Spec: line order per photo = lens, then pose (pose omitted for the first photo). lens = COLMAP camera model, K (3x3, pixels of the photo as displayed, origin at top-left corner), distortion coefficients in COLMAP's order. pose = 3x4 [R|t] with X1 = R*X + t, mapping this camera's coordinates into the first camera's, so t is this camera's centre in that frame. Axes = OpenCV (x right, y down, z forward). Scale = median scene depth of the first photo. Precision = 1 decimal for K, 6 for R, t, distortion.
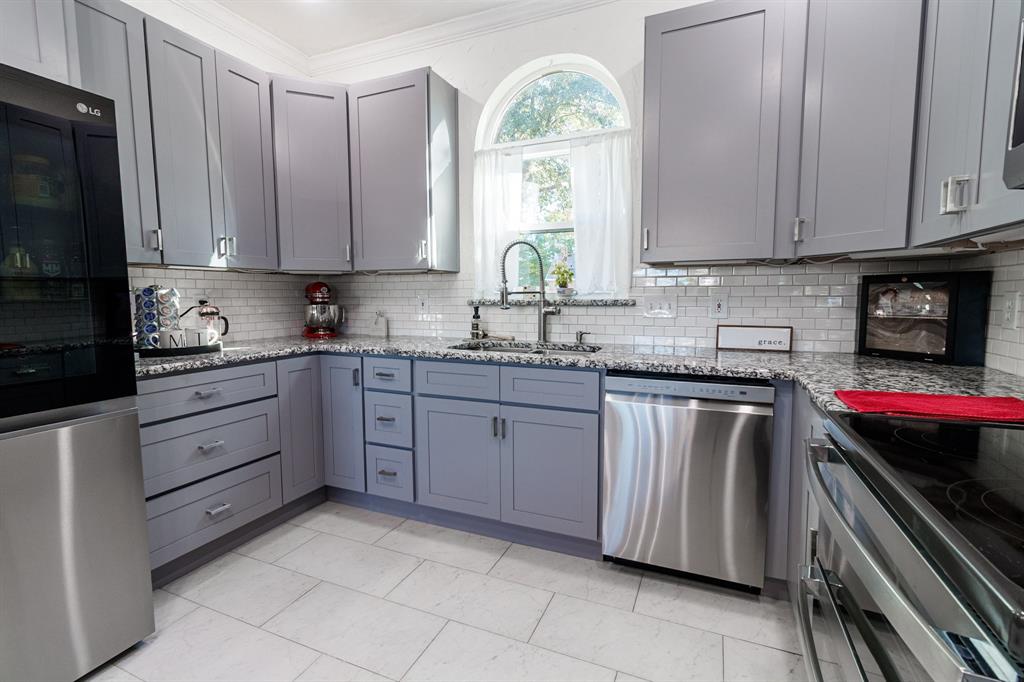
lens RADIAL K [[475.3, 0, 513.8], [0, 475.3, 338.1], [0, 0, 1]] dist [0.002922, 0.000092]
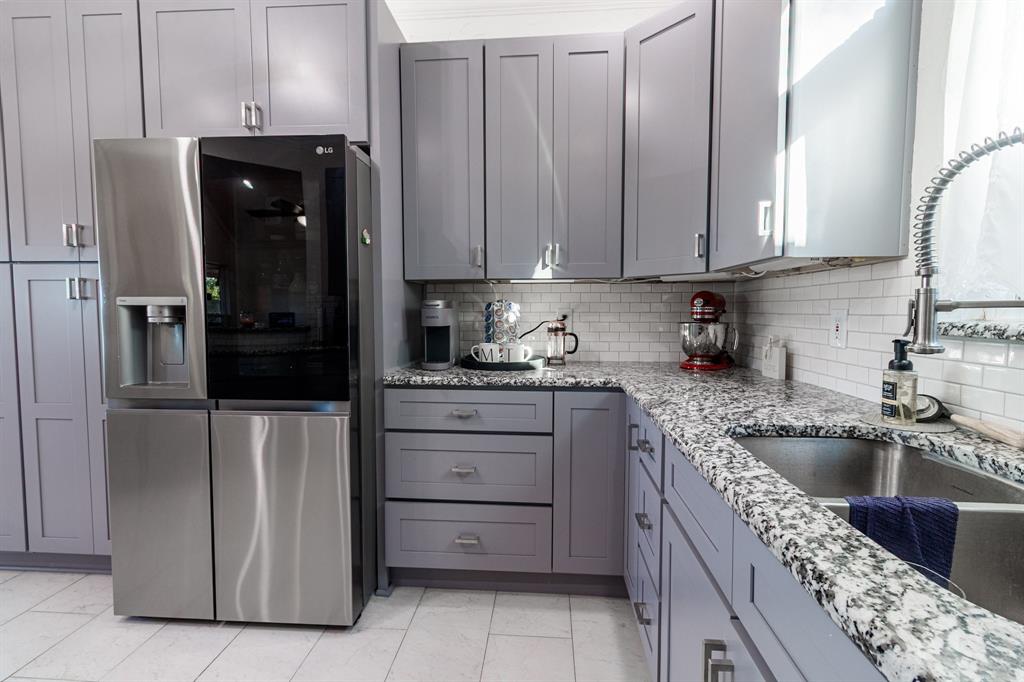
lens RADIAL K [[475.3, 0, 513.8], [0, 475.3, 338.1], [0, 0, 1]] dist [0.002922, 0.000092]
pose [[0.318760, 0.060814, -0.945883, 0.219533], [-0.087168, 0.995591, 0.034635, -0.060296], [0.943819, 0.071411, 0.322655, 0.636064]]
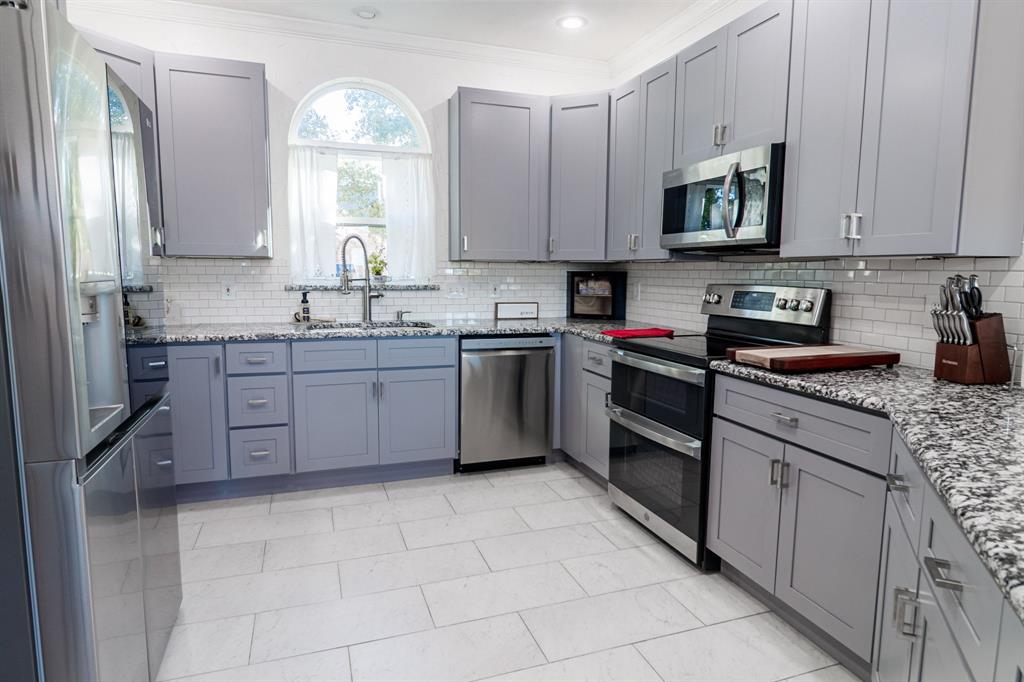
lens RADIAL K [[612.1, 0, 512.0], [0, 612.1, 341.0], [0, 0, 1]] dist [-0.001325, 0.000925]
pose [[0.724644, -0.070555, 0.685503, -0.784953], [0.049337, 0.997504, 0.050515, -0.002639], [-0.687356, -0.002785, 0.726316, -0.372167]]
